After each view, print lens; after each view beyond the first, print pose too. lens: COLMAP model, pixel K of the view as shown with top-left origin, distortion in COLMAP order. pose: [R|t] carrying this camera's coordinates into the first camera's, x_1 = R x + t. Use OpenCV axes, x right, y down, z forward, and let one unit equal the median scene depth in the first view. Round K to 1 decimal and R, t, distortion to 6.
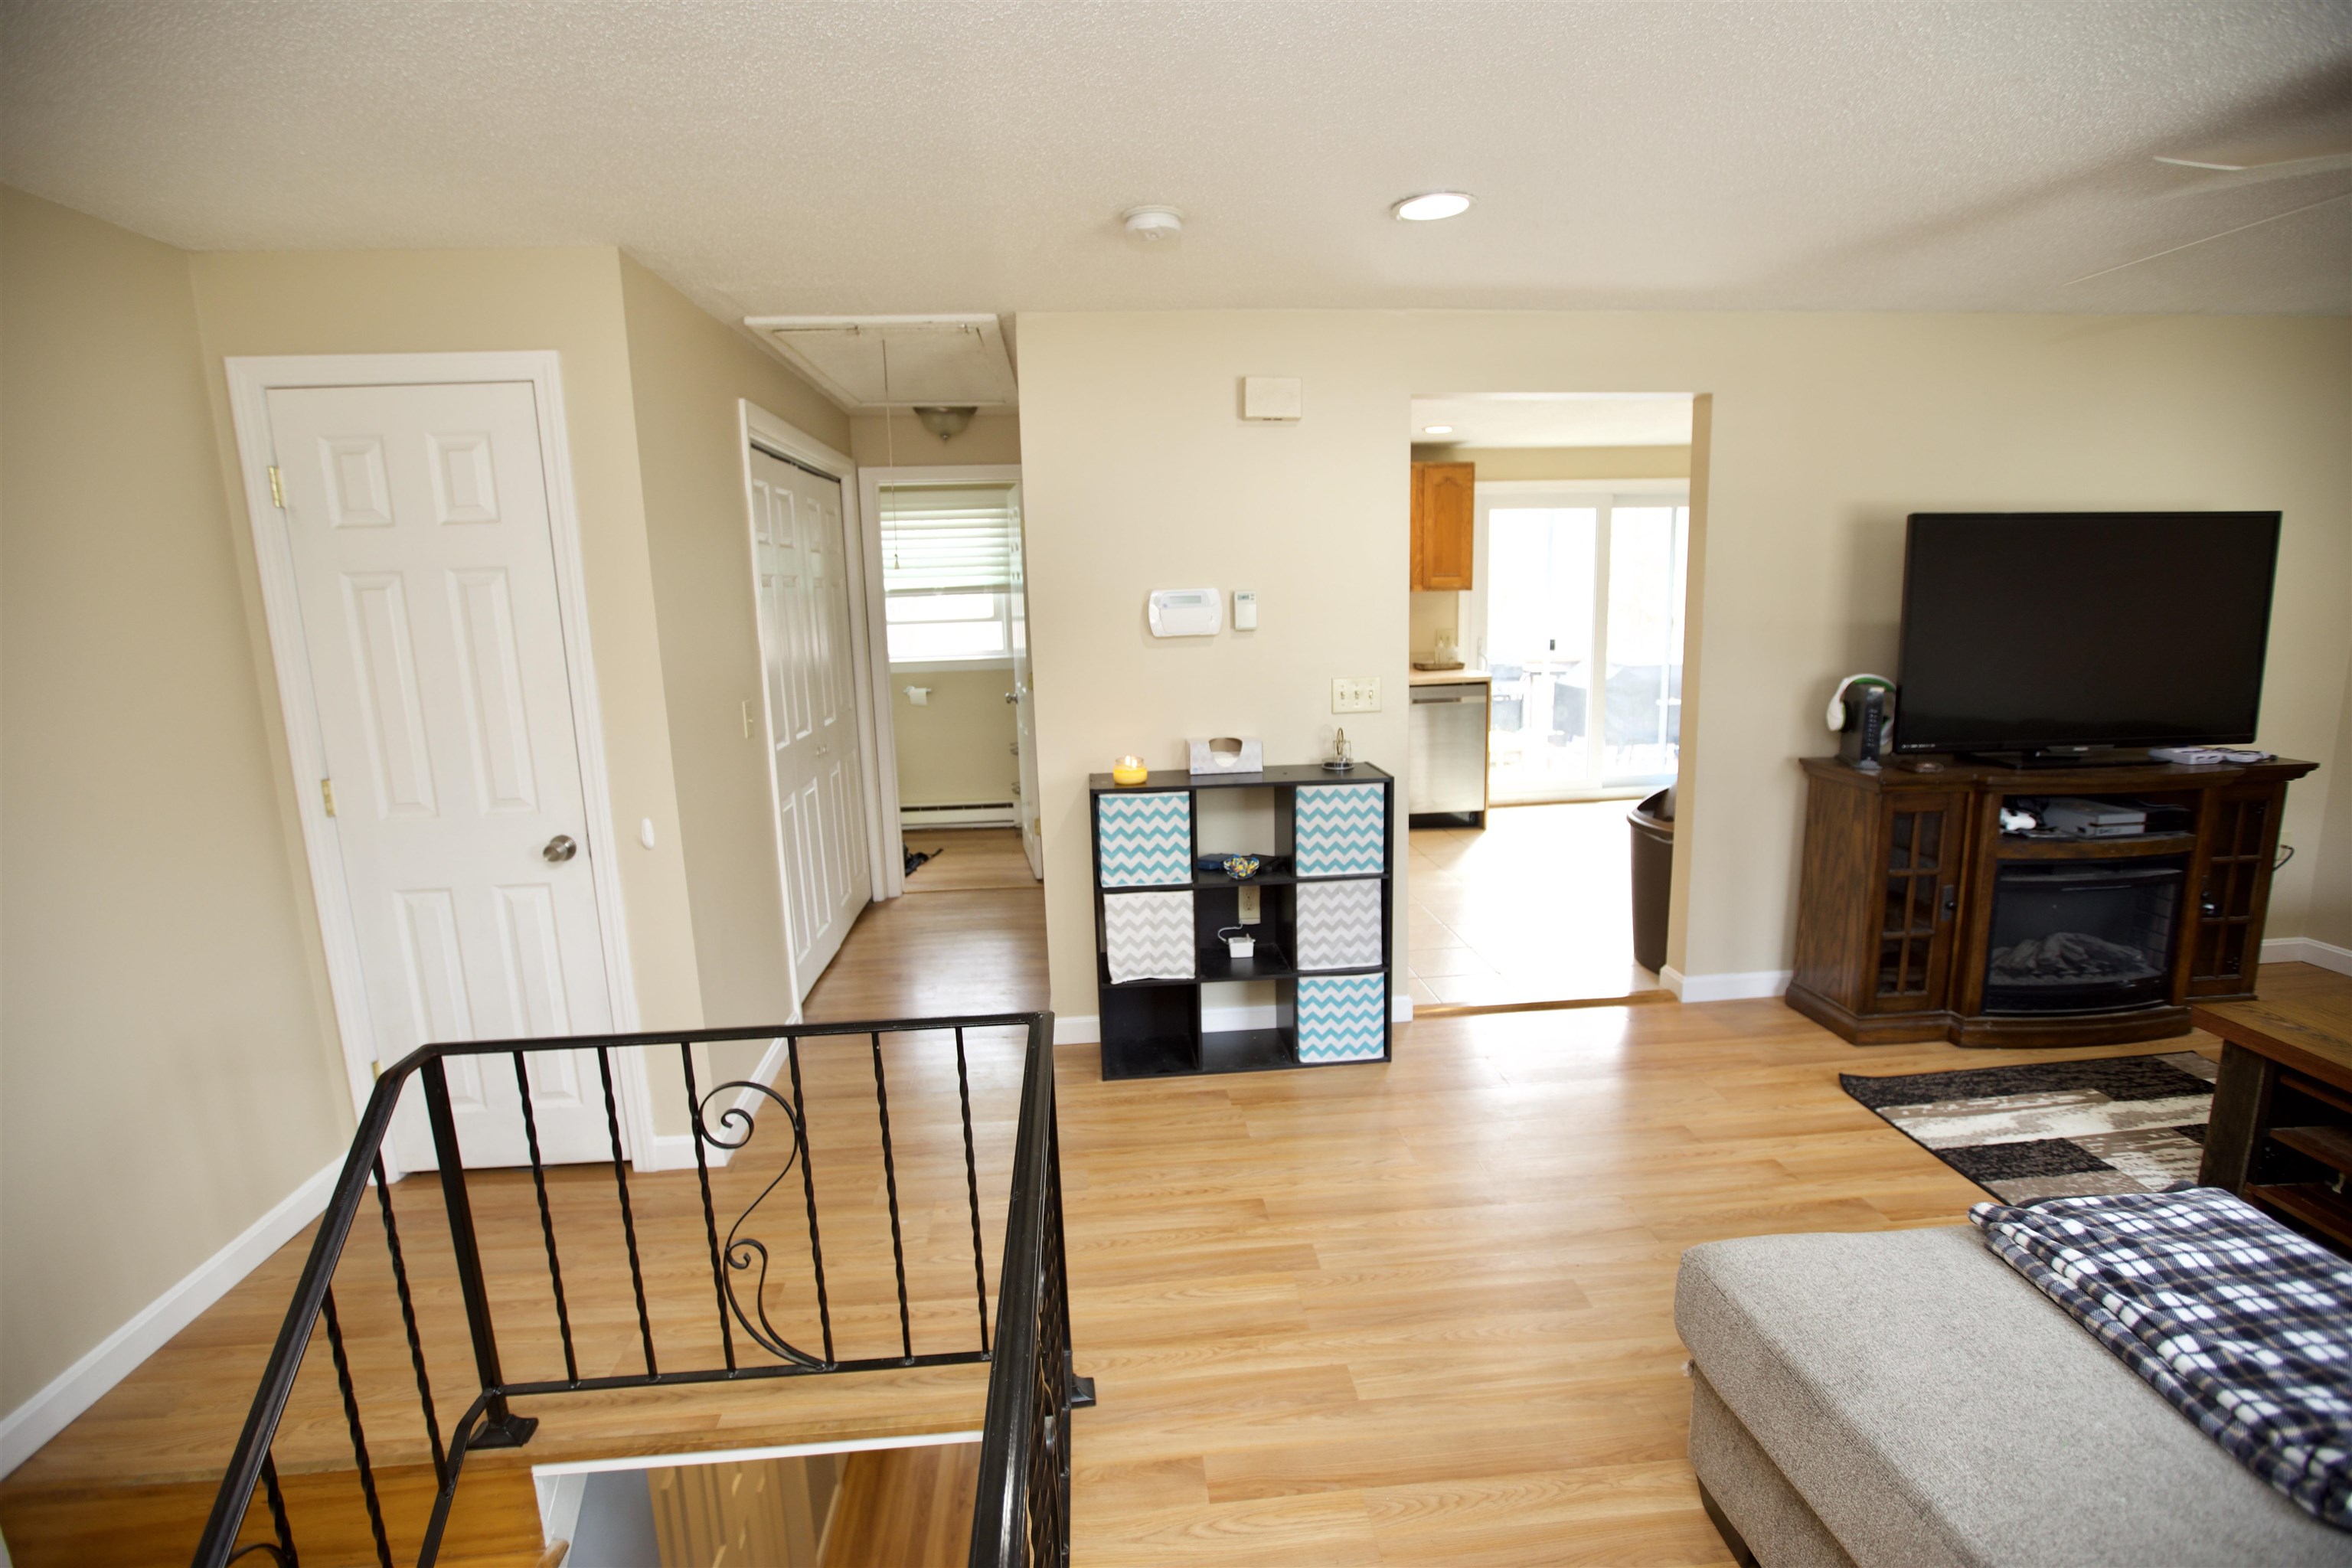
lens RADIAL K [[1071.8, 0, 1171.8], [0, 1071.8, 772.3], [0, 0, 1]] dist [-0.045836, 0.015383]
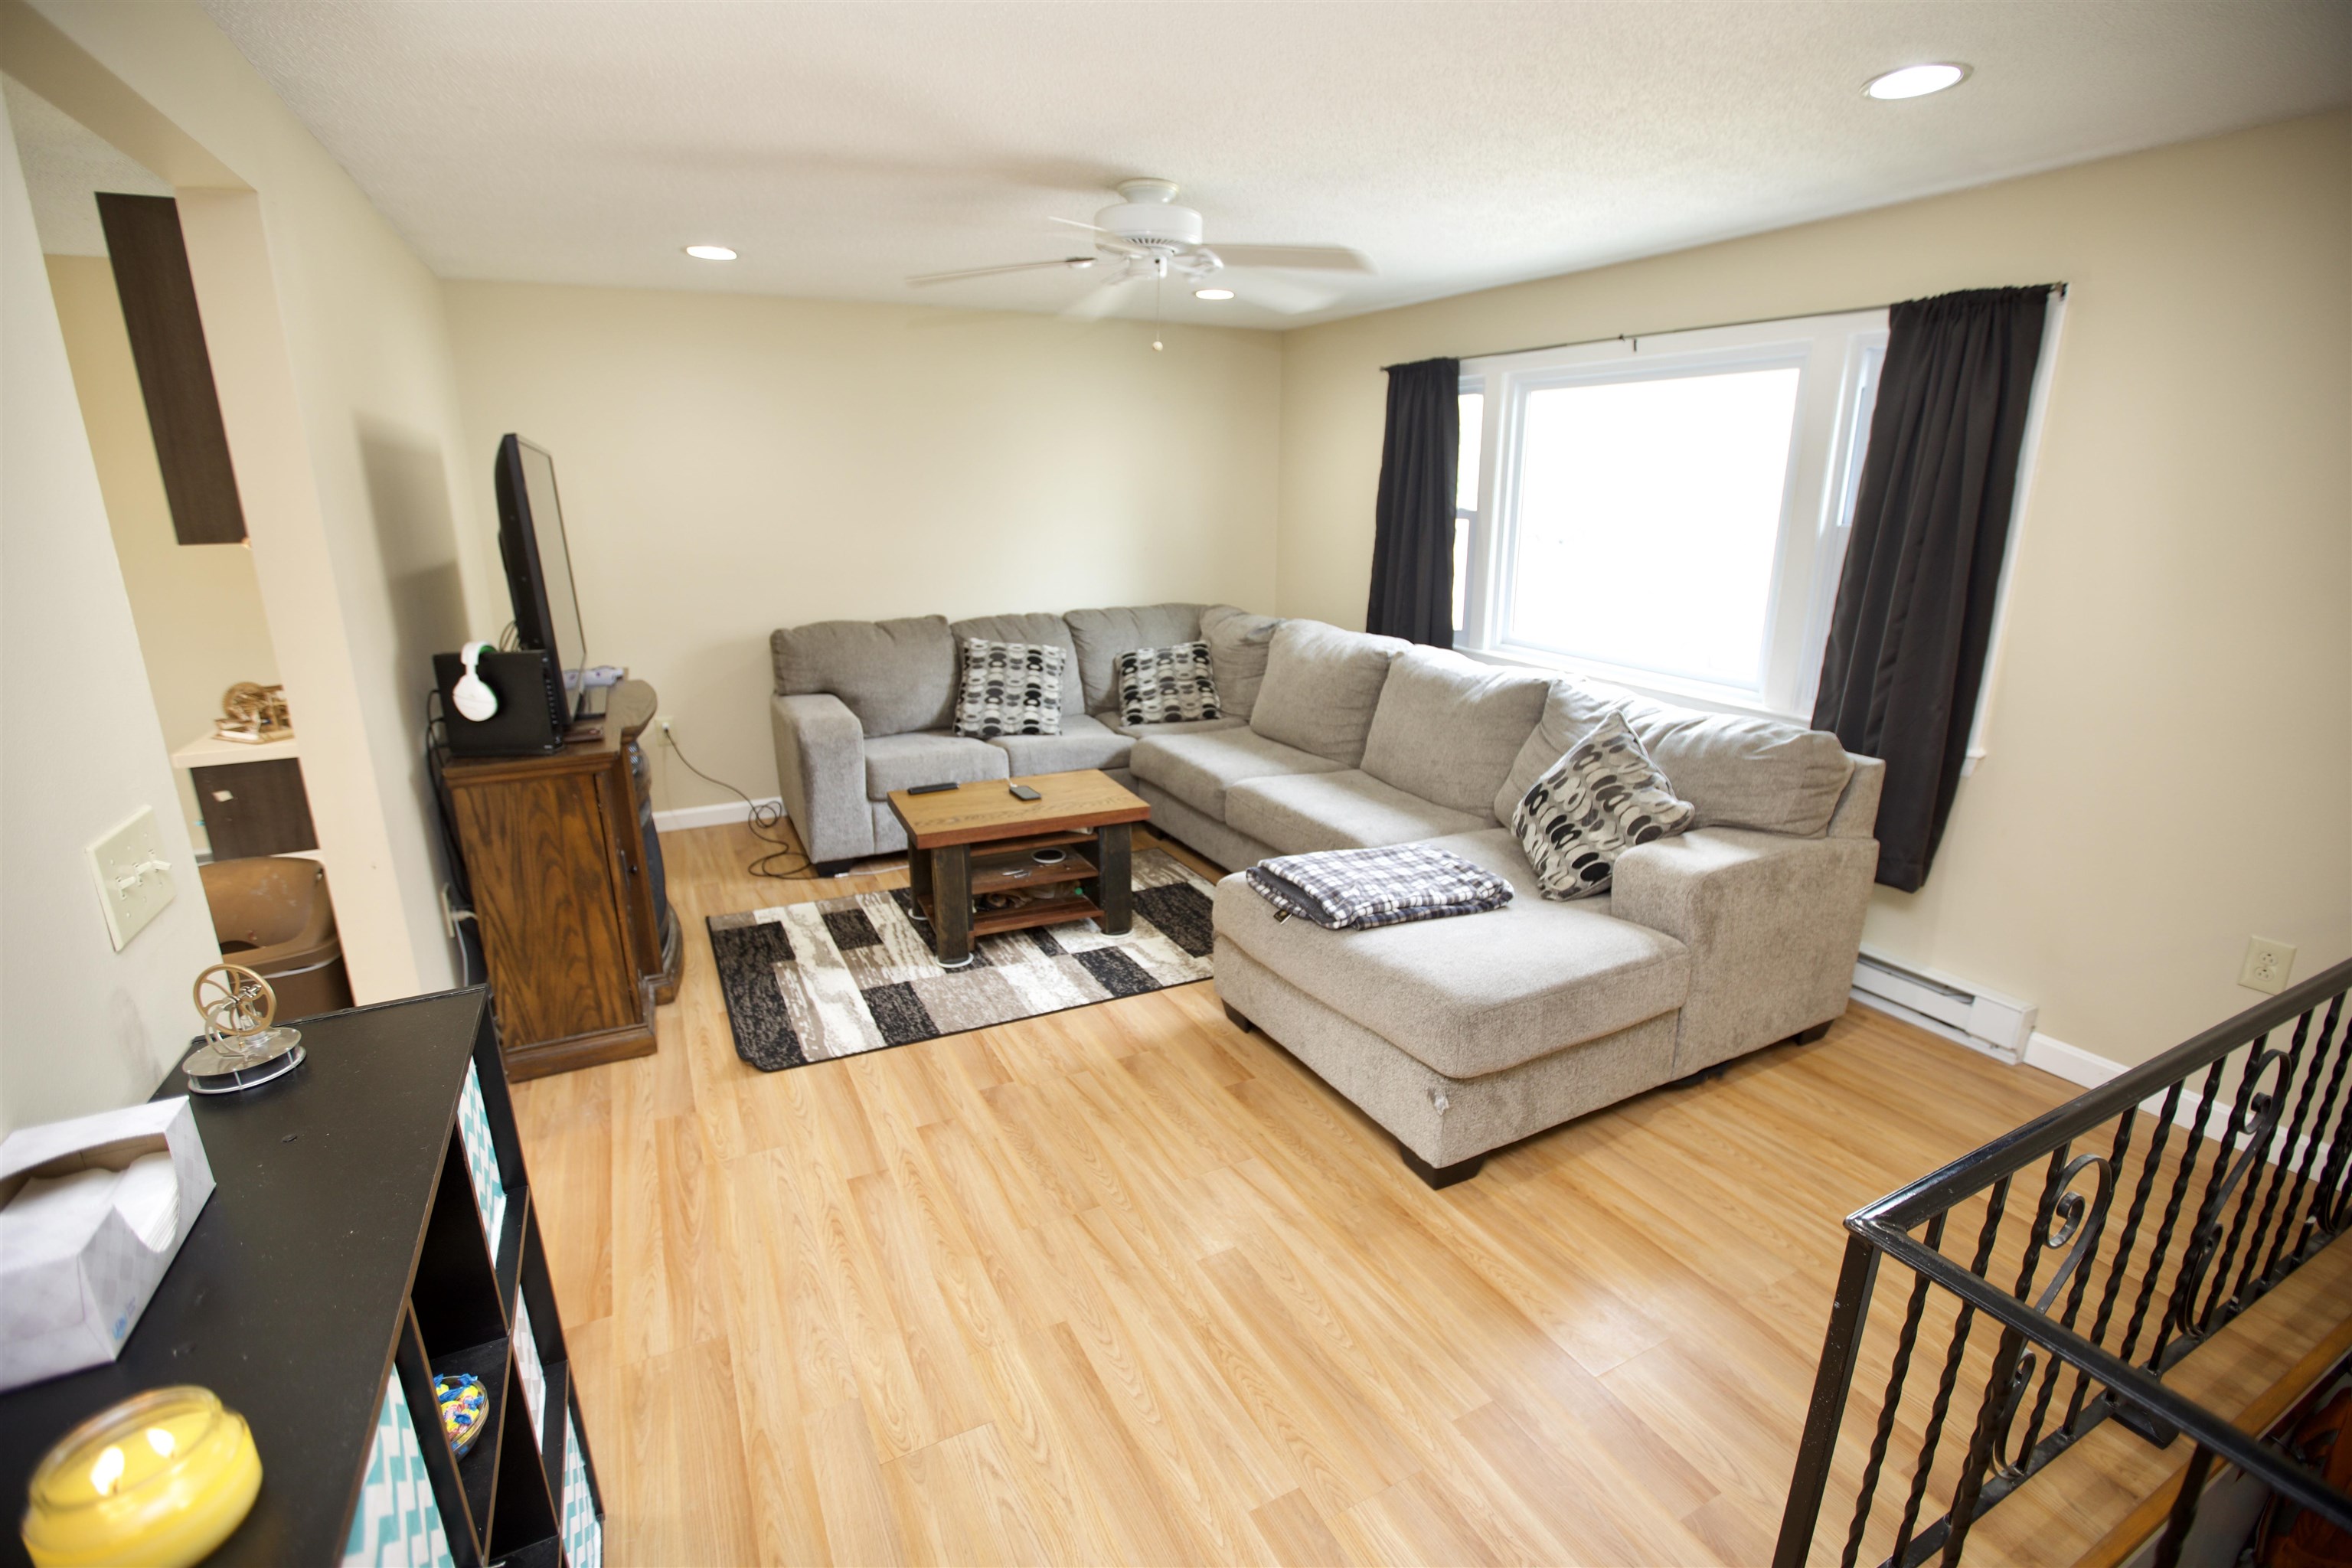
lens RADIAL K [[1071.8, 0, 1169.5], [0, 1071.8, 776.0], [0, 0, 1]] dist [-0.045836, 0.015383]
pose [[-0.373601, -0.223523, 0.900255, -0.258534], [0.176379, 0.935707, 0.305521, -0.153913], [-0.910666, 0.272930, -0.310156, 0.840139]]
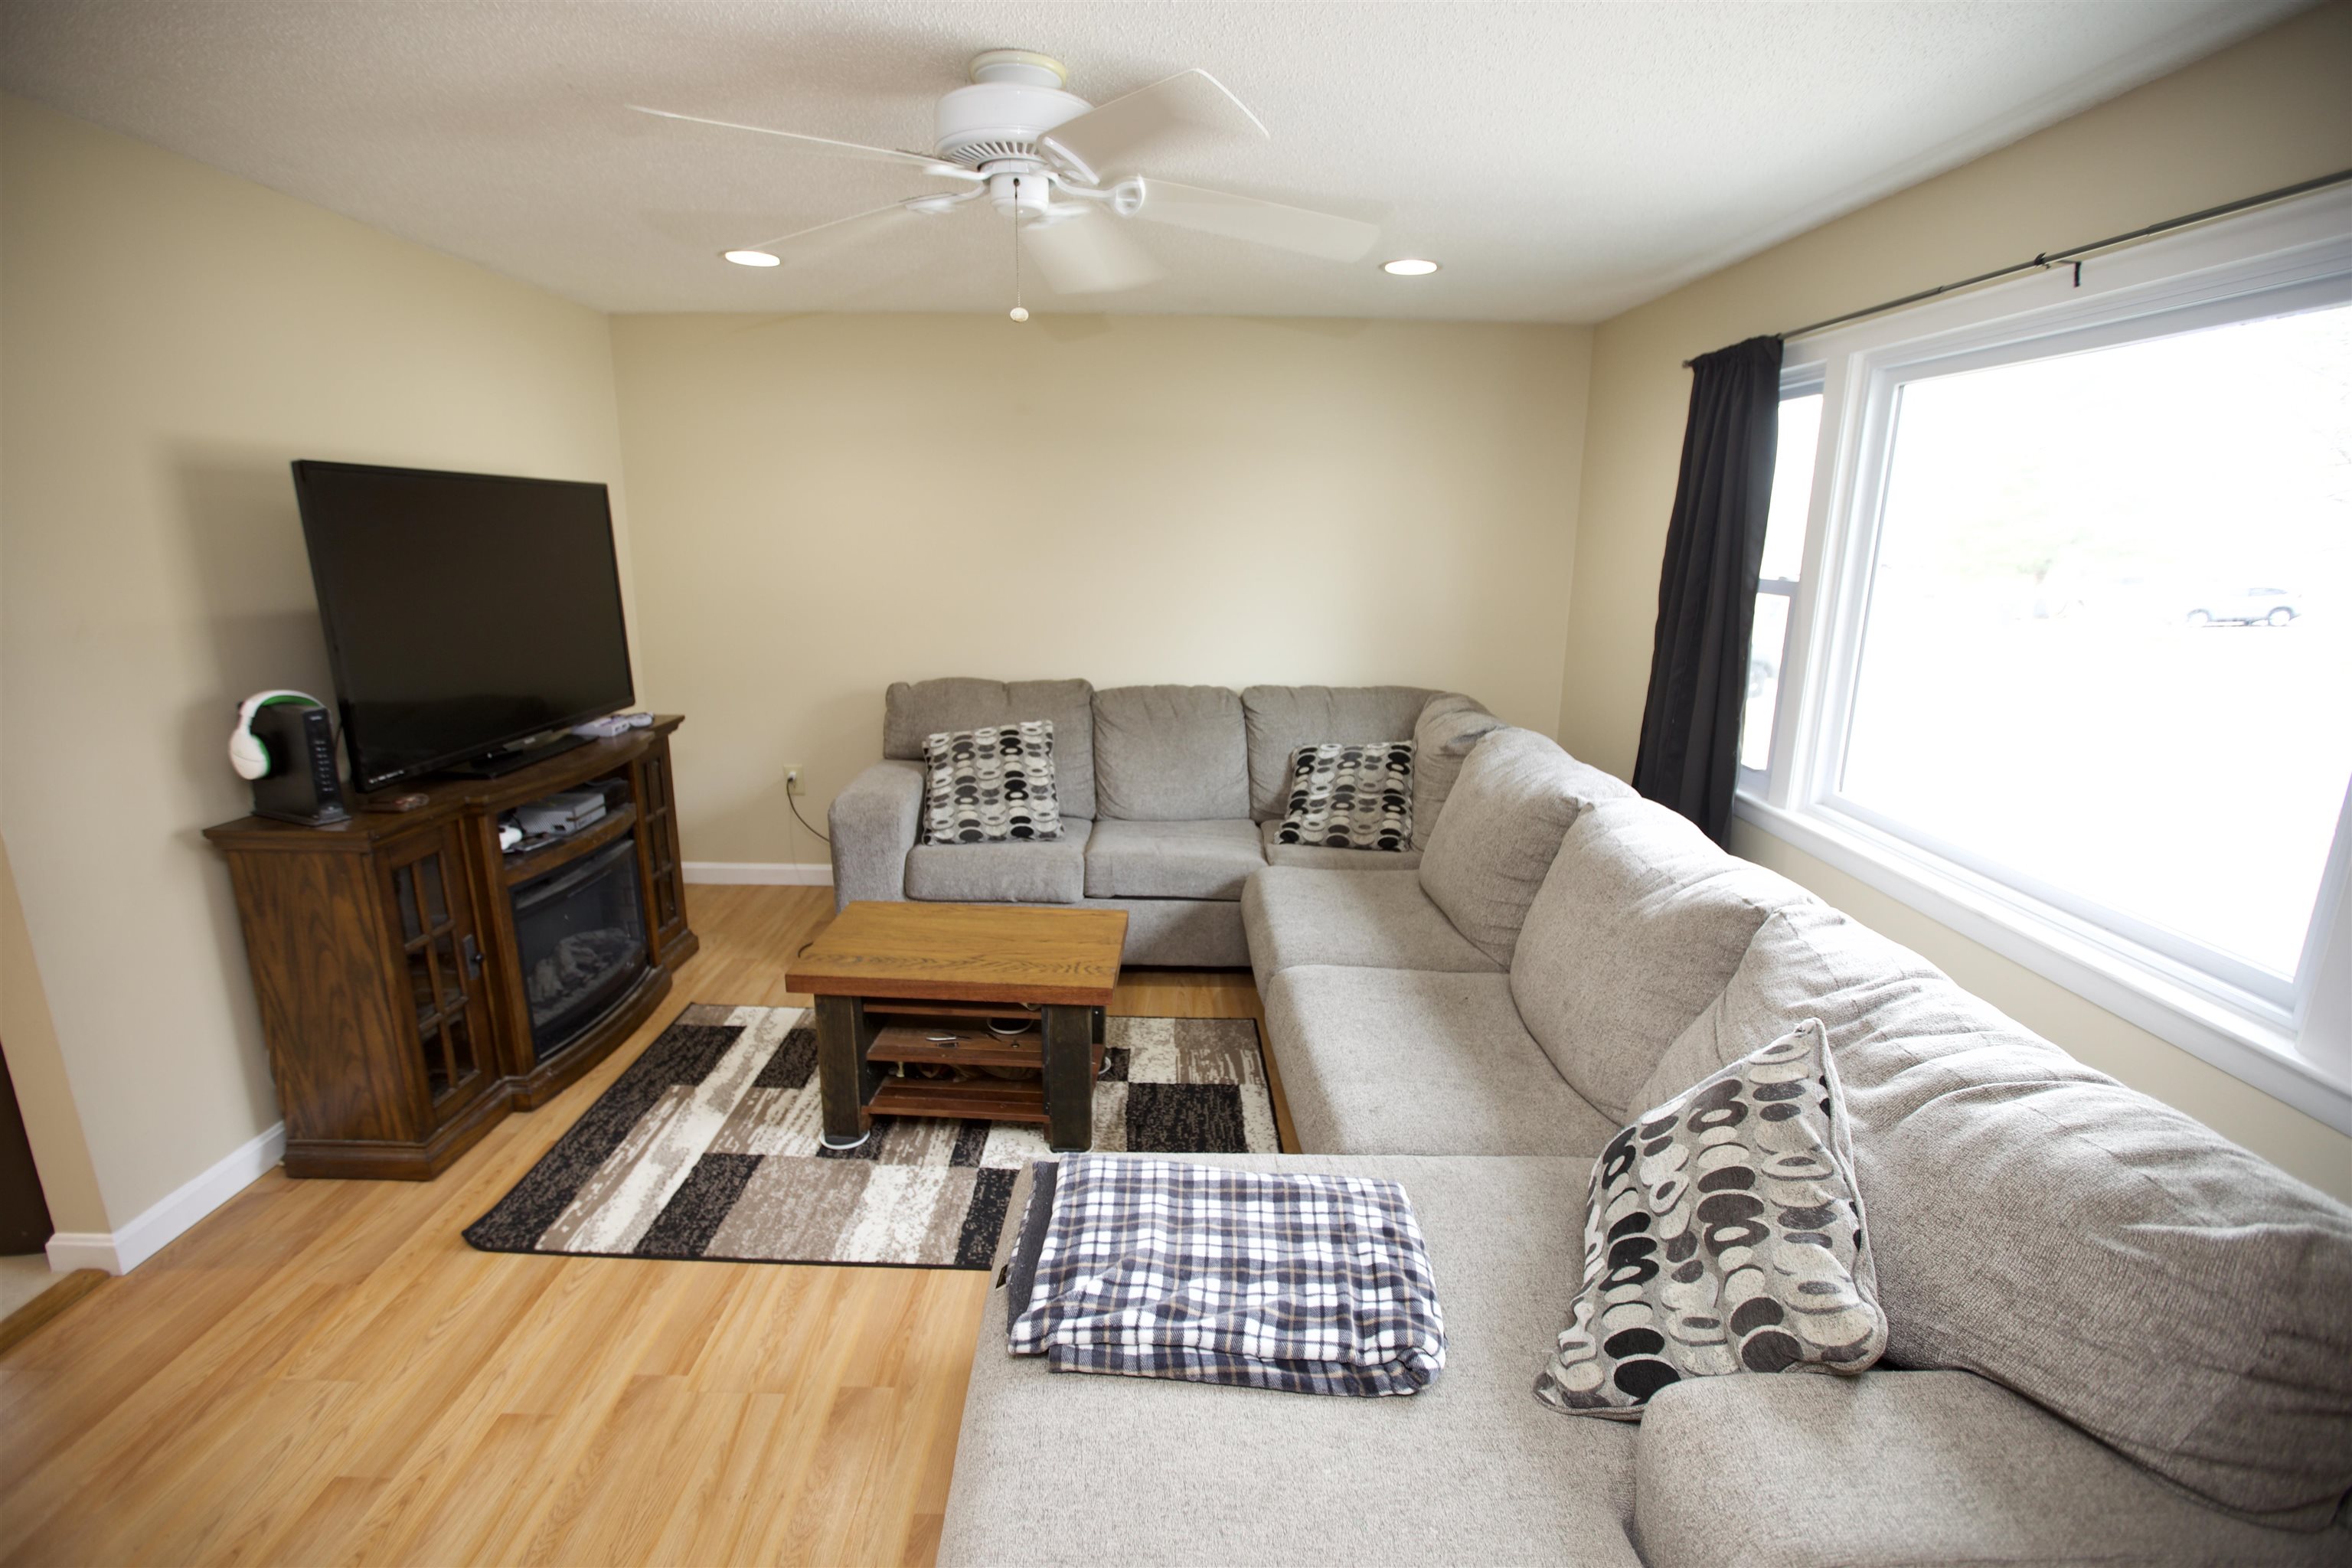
lens RADIAL K [[1071.8, 0, 1167.6], [0, 1071.8, 775.6], [0, 0, 1]] dist [-0.045836, 0.015383]
pose [[0.088085, -0.205696, 0.974644, 0.028982], [0.165310, 0.967898, 0.189333, -0.075724], [-0.982300, 0.144441, 0.119261, 0.363201]]
